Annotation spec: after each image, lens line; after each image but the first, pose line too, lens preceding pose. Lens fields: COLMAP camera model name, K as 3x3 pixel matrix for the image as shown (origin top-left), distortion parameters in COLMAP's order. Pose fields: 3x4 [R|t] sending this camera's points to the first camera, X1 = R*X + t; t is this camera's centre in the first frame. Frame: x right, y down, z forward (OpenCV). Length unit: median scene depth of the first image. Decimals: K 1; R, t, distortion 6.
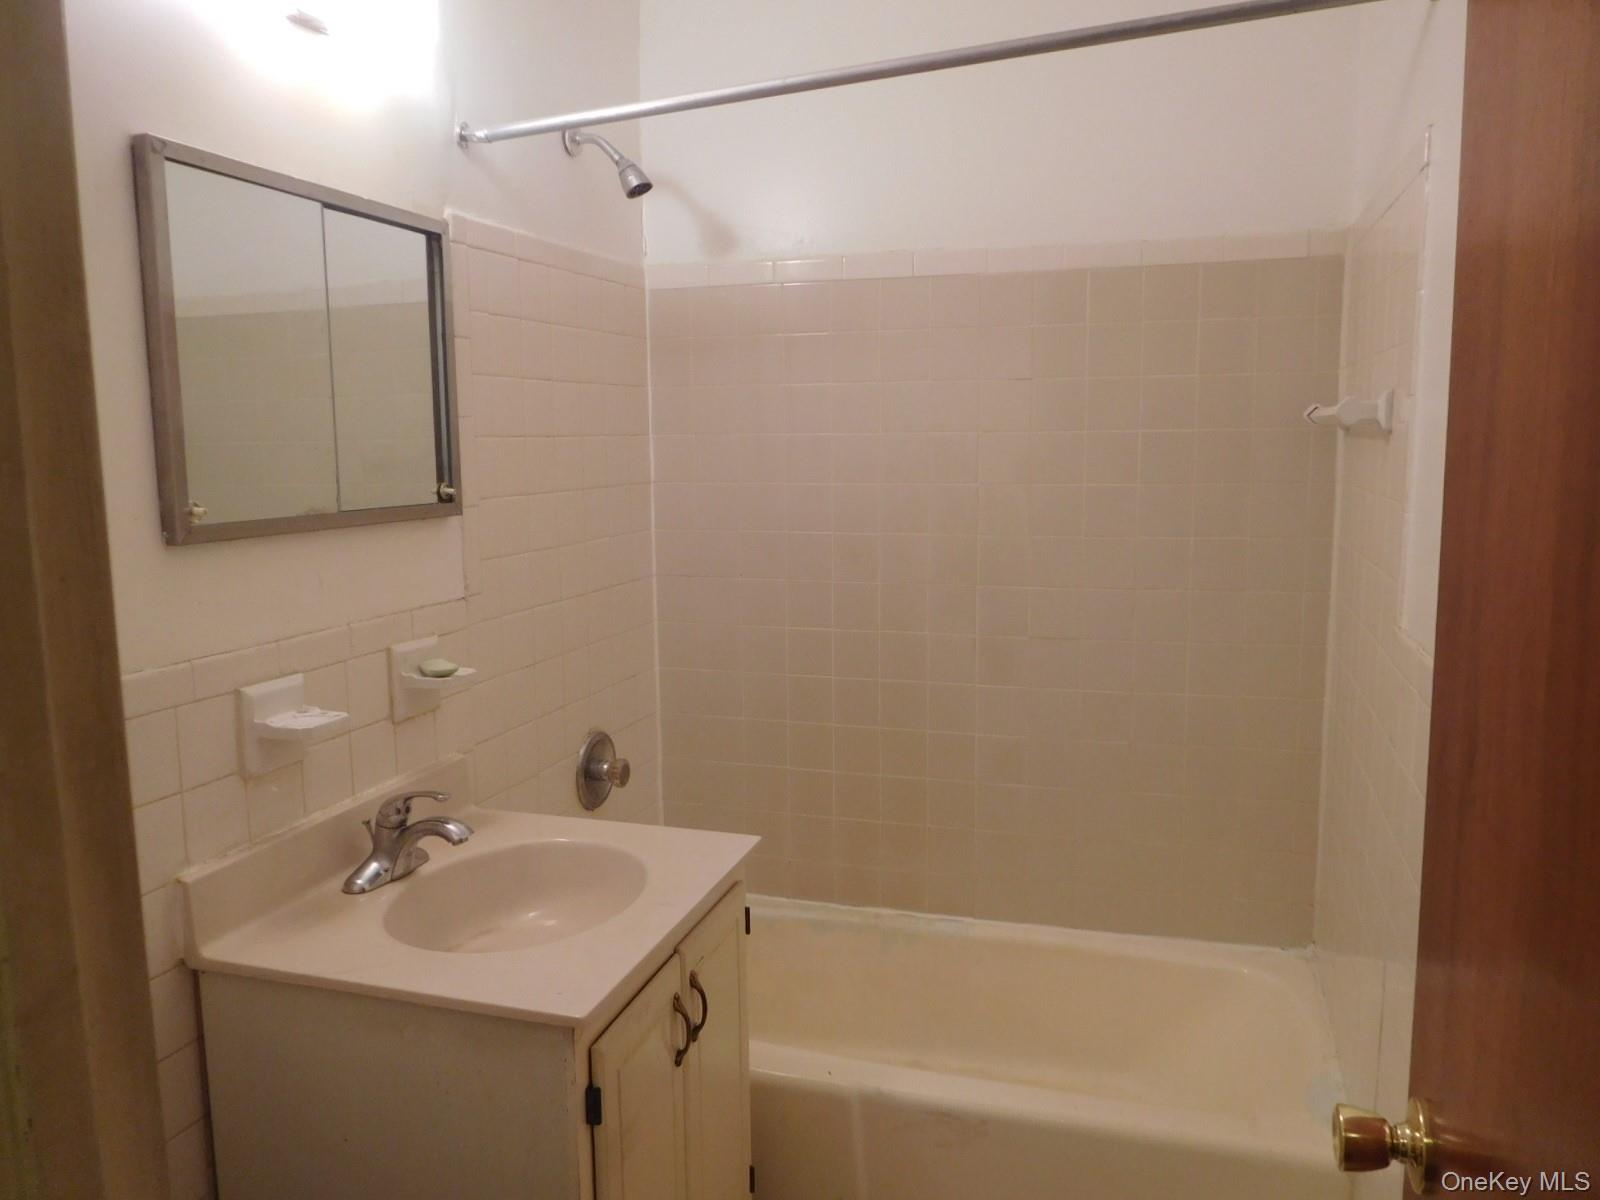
lens RADIAL K [[1190.7, 0, 794.9], [0, 1190.7, 605.5], [0, 0, 1]] dist [-0.028656, 0.001221]
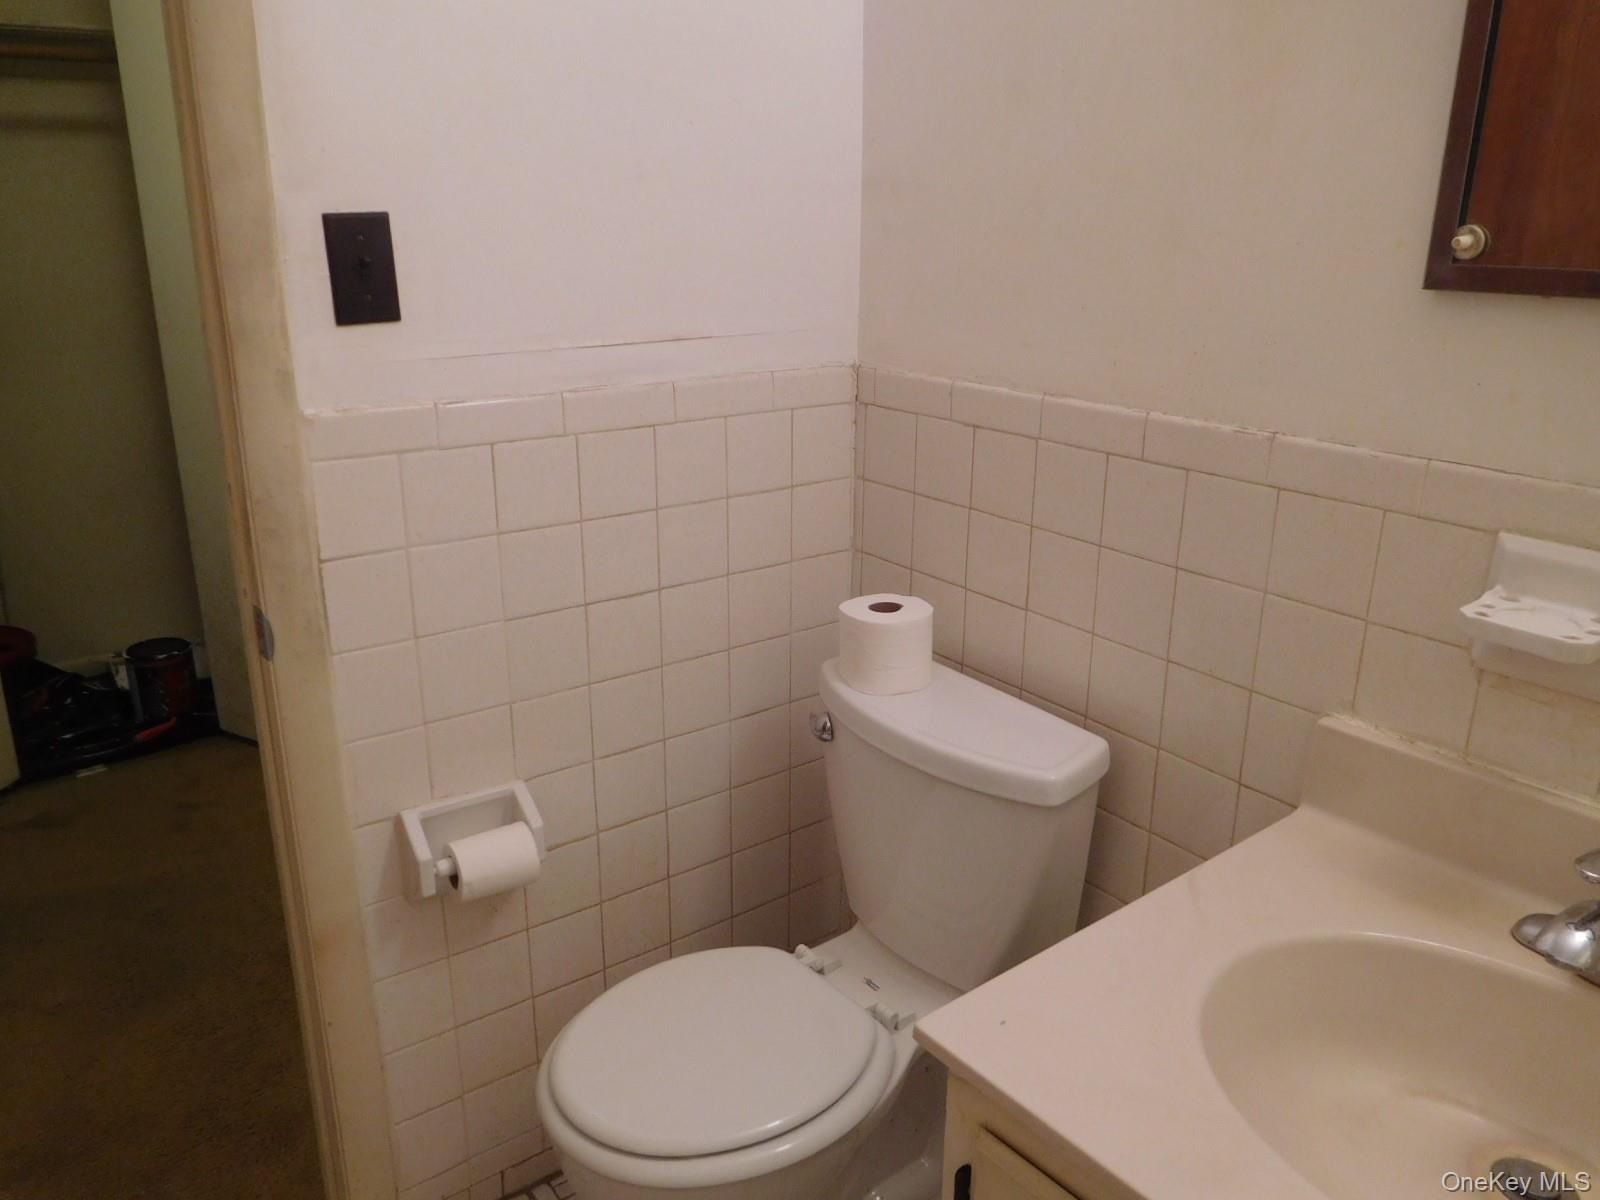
lens RADIAL K [[1190.7, 0, 794.9], [0, 1190.7, 605.5], [0, 0, 1]] dist [-0.028656, 0.001221]
pose [[-0.607082, 0.257693, -0.751695, 0.262914], [-0.098298, 0.914340, 0.392837, -0.108578], [0.788536, 0.312374, -0.529749, 1.044238]]
